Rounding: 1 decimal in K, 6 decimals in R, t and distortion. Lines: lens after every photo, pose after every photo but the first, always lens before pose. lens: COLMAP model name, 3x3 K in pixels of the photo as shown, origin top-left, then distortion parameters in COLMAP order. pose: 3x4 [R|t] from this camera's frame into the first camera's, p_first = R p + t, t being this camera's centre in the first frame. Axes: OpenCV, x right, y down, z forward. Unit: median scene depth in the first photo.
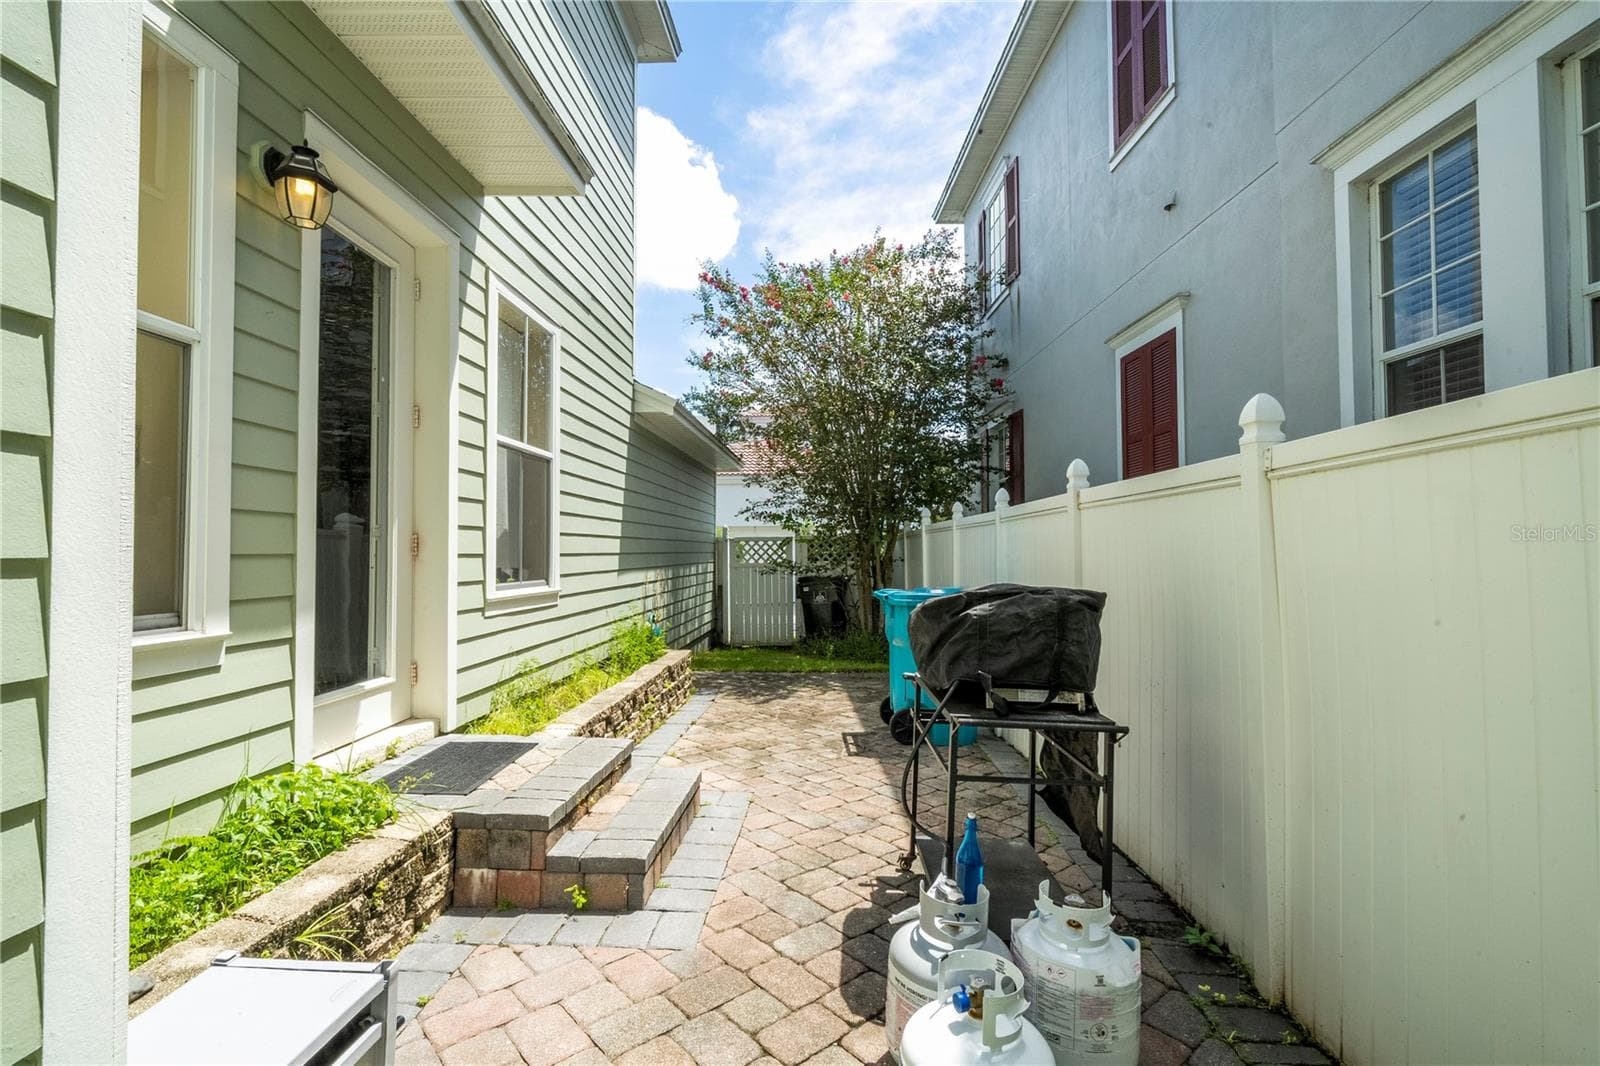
lens RADIAL K [[721.2, 0, 800.0], [0, 721.2, 533.0], [0, 0, 1]] dist [-0.000495, 0.000356]
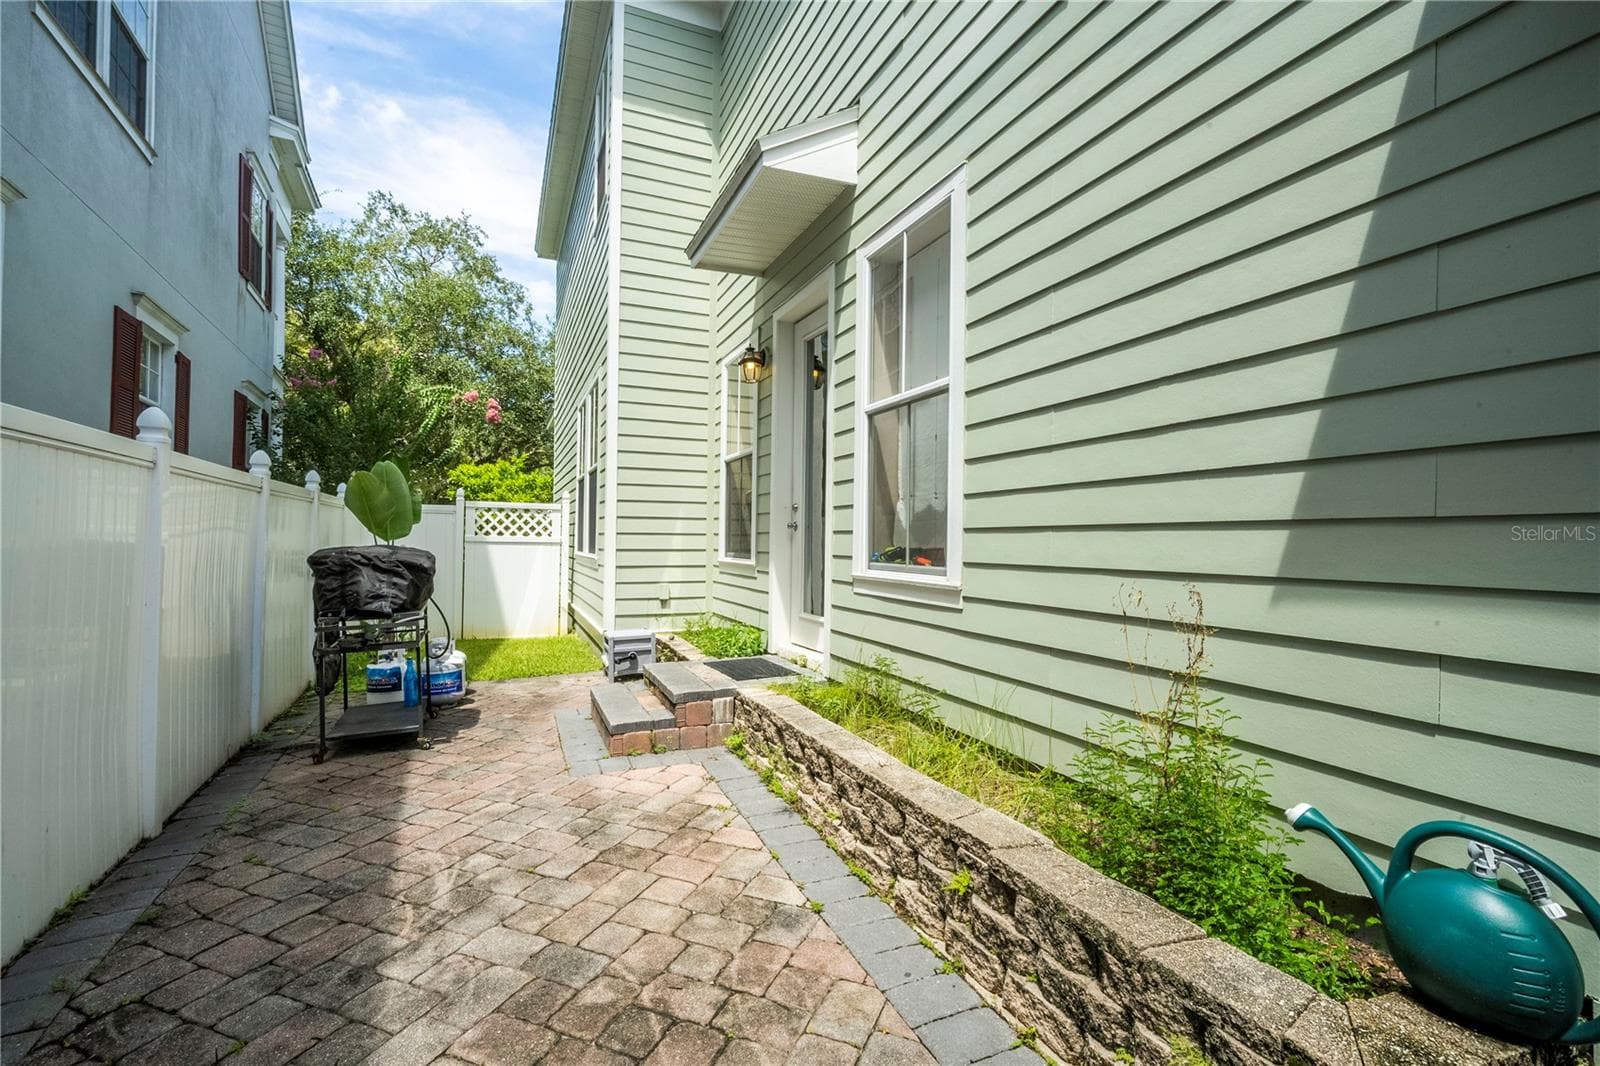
lens RADIAL K [[721.2, 0, 800.0], [0, 721.2, 533.0], [0, 0, 1]] dist [-0.000495, 0.000356]
pose [[-0.901628, -0.006905, -0.432457, 0.071744], [0.007957, 0.999438, -0.032549, 0.065889], [0.432439, -0.032788, -0.901067, 1.888220]]
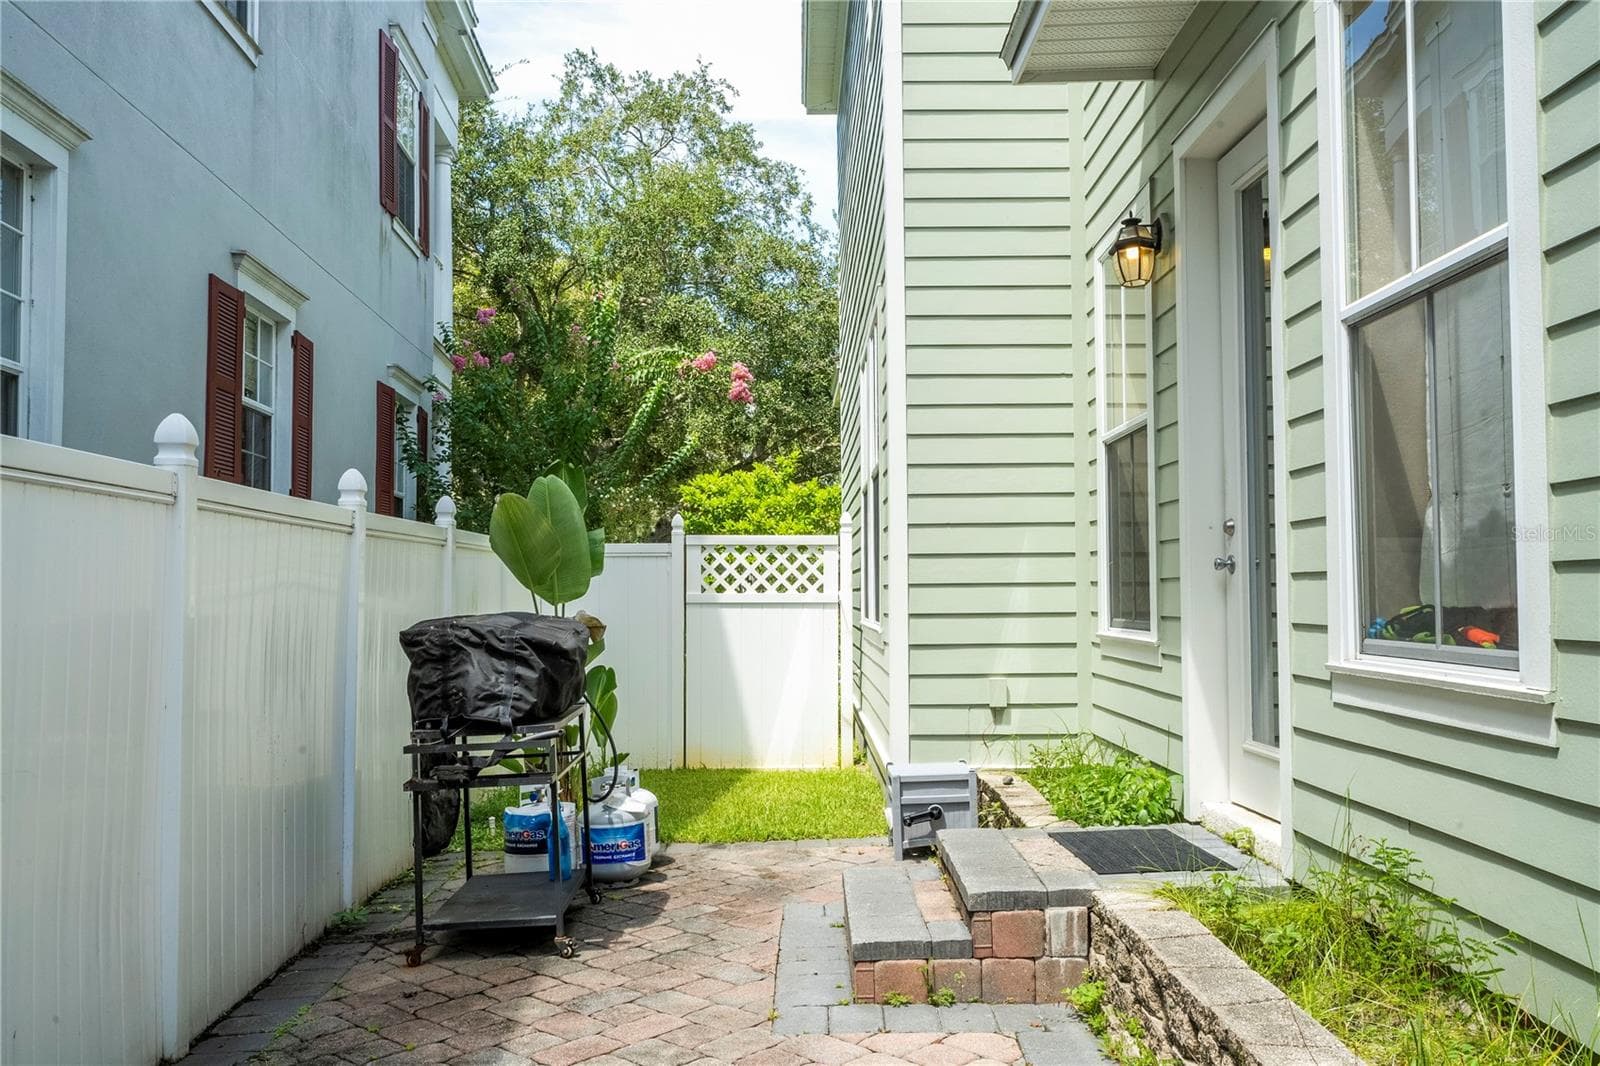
lens RADIAL K [[1314.1, 0, 806.3], [0, 1314.1, 537.4], [0, 0, 1]] dist [0.005588, -0.000977]
pose [[-0.998568, 0.011440, -0.052266, -0.042268], [0.015099, 0.997421, -0.070160, 0.063623], [0.051329, -0.070848, -0.996166, 1.863206]]
